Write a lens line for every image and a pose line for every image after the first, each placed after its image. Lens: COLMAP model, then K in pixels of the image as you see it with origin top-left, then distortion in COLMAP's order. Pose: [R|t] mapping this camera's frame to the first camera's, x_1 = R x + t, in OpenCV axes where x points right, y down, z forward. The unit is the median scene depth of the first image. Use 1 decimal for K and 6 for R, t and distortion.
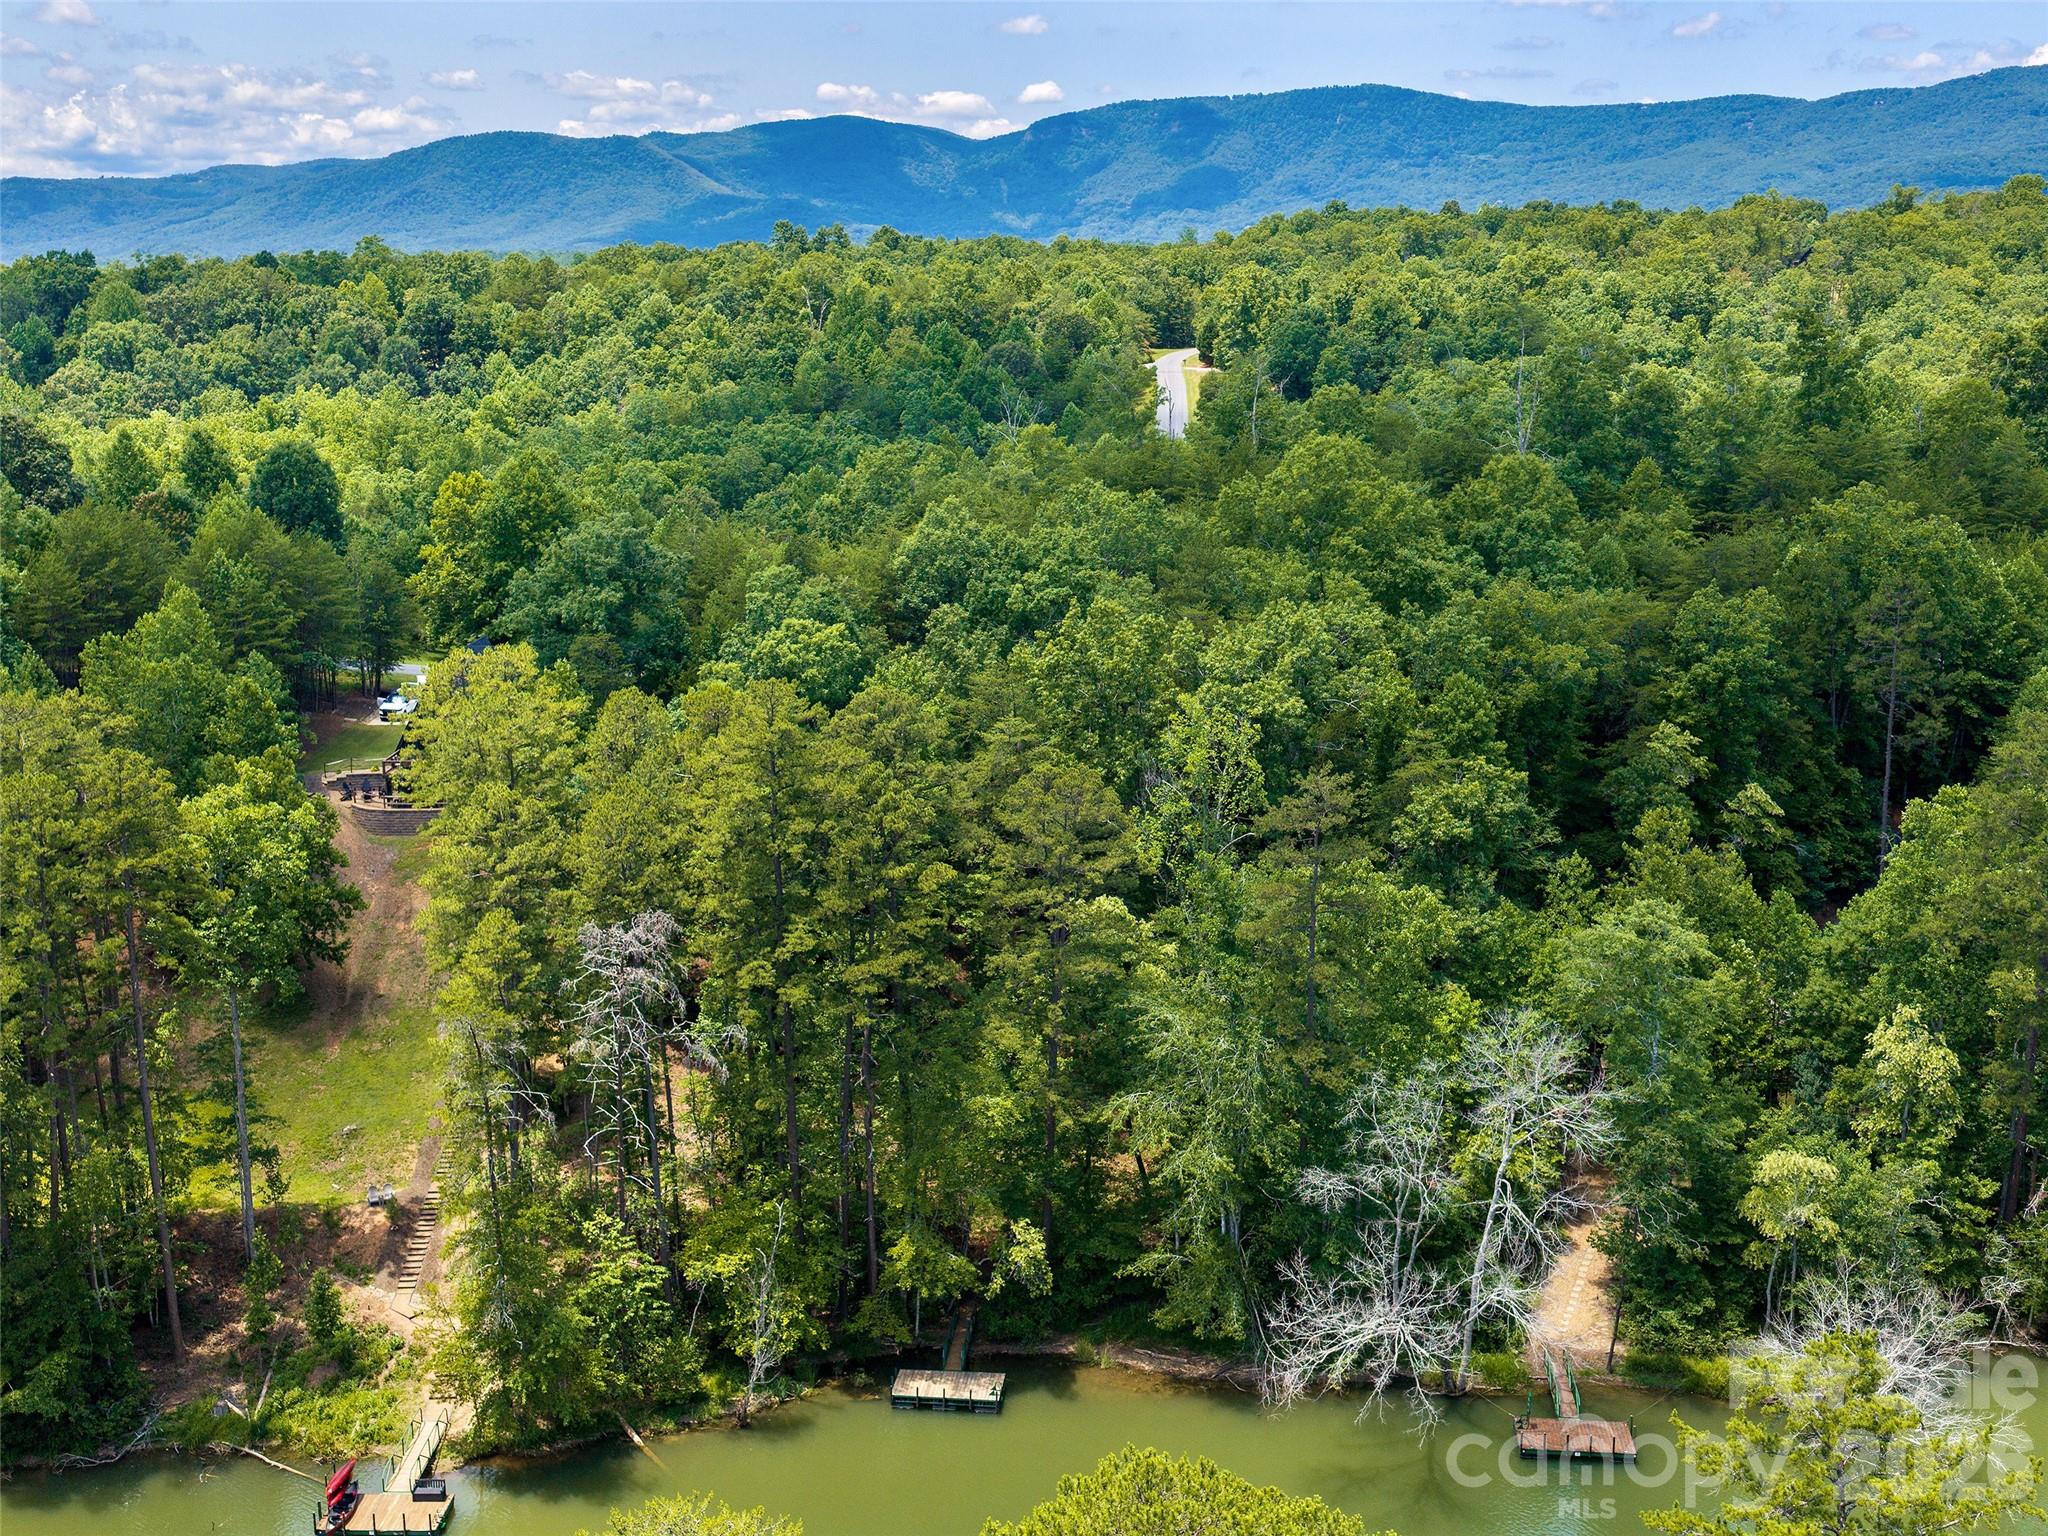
lens RADIAL K [[2207.4, 0, 1024.0], [0, 2207.4, 768.0], [0, 0, 1]] dist [0.020858, -0.039551]
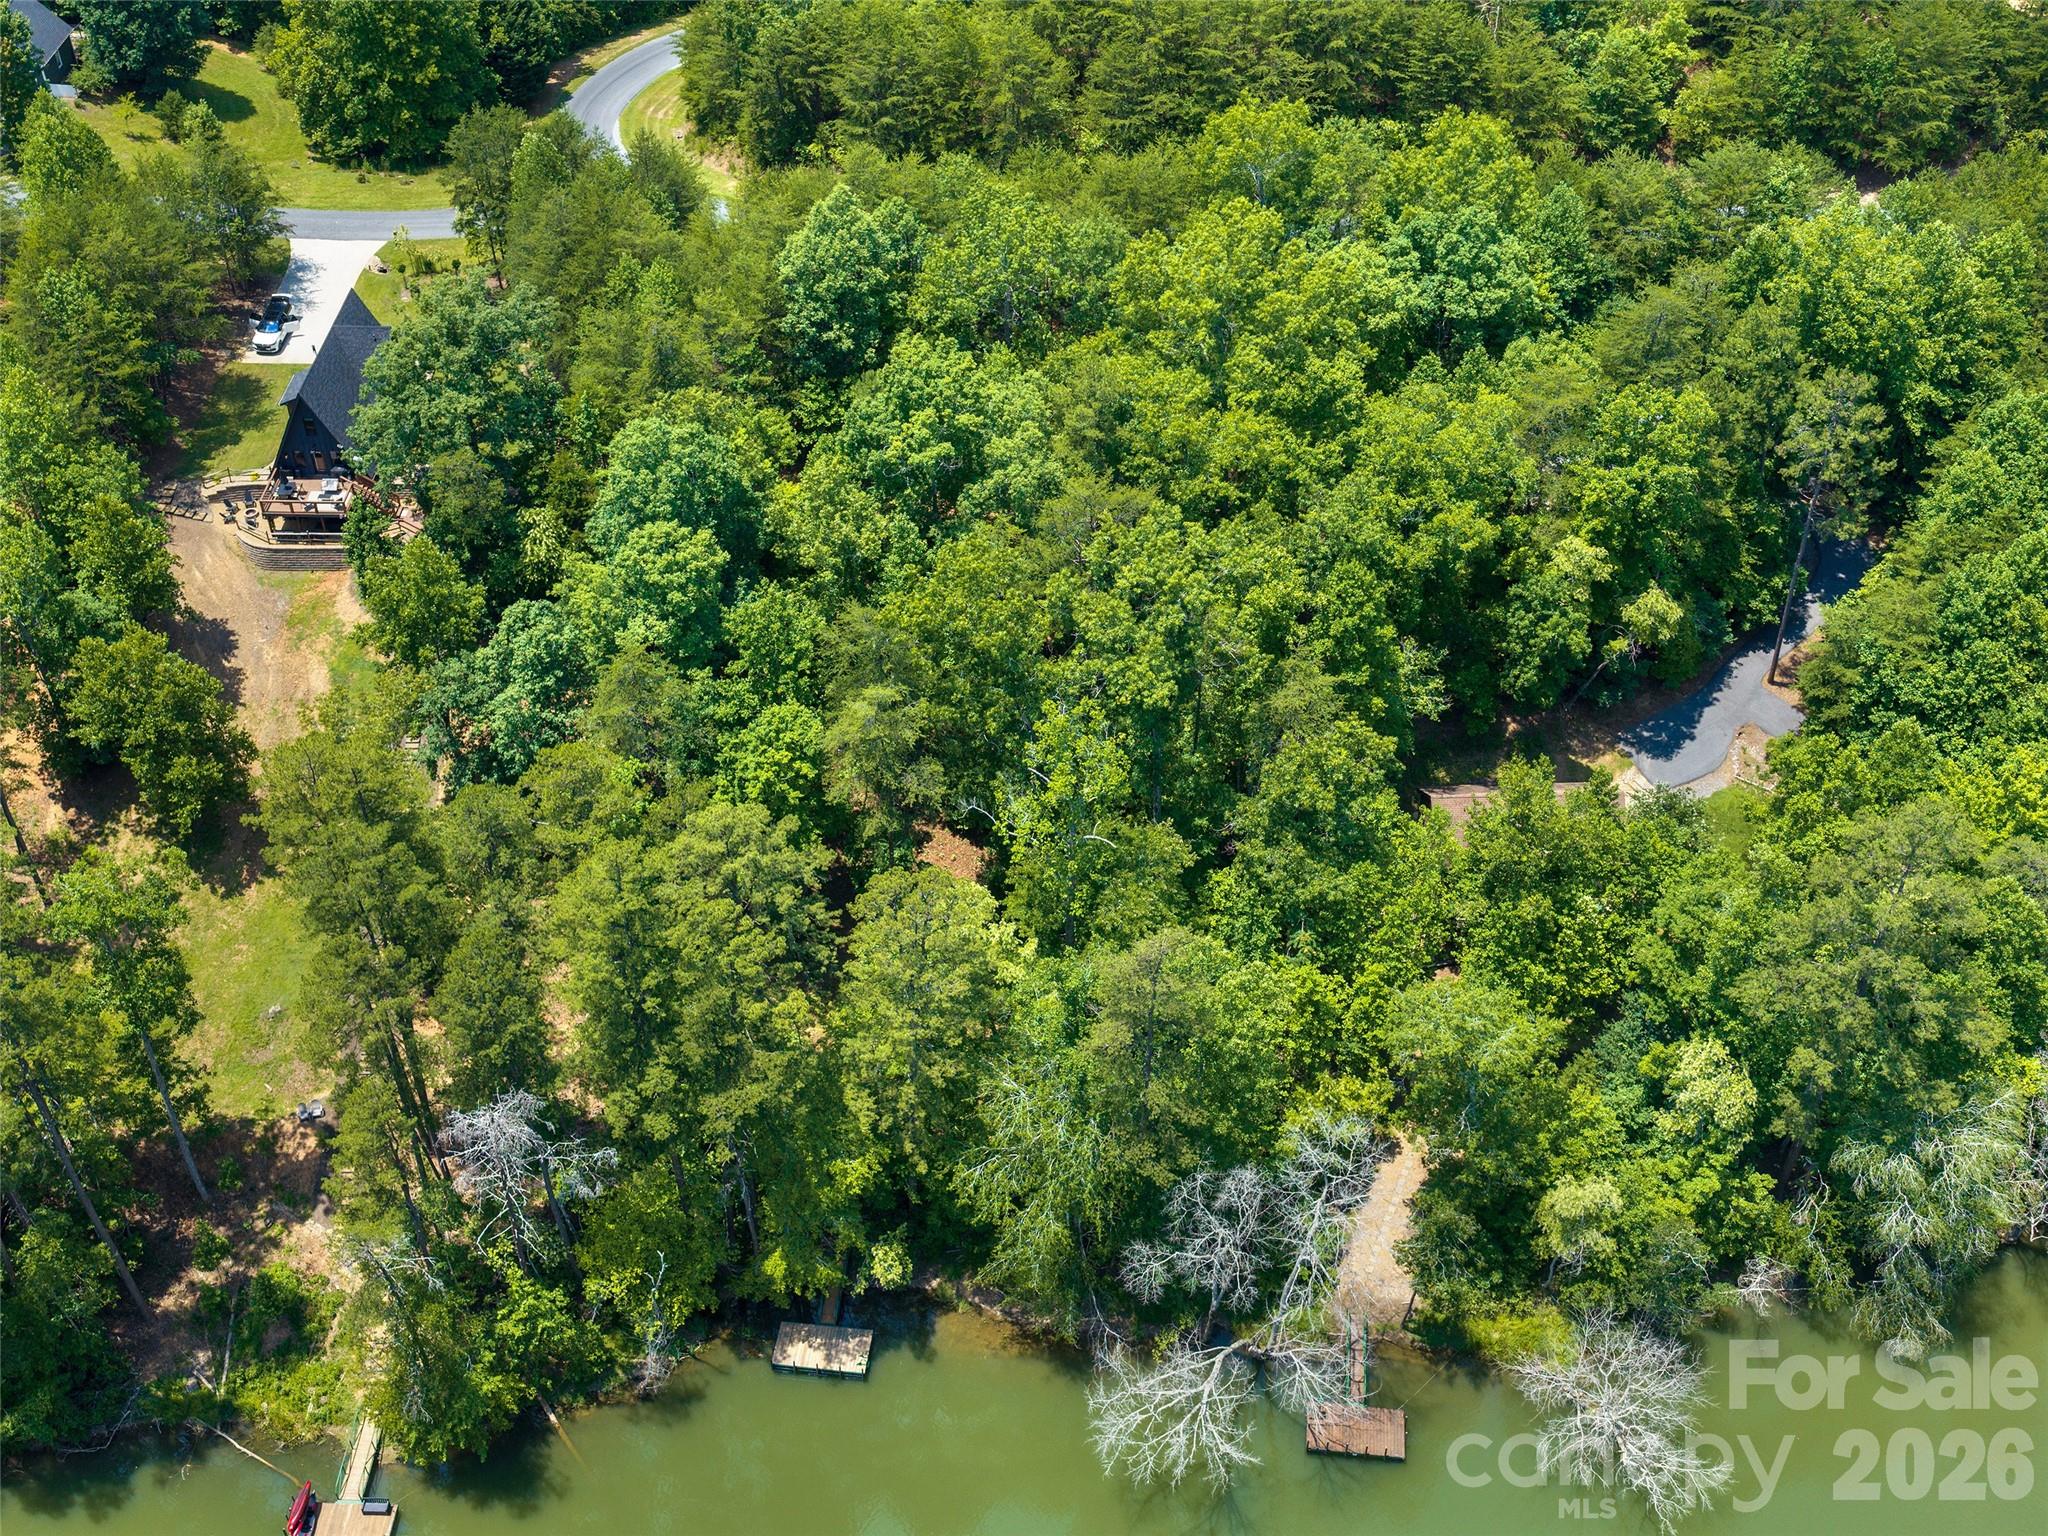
lens RADIAL K [[2207.4, 0, 1024.0], [0, 2207.4, 768.0], [0, 0, 1]] dist [0.020858, -0.039551]
pose [[0.999976, 0.004804, -0.004944, 0.074990], [-0.001886, 0.880489, 0.474062, -0.532159], [0.006630, -0.474042, 0.880477, 0.134159]]
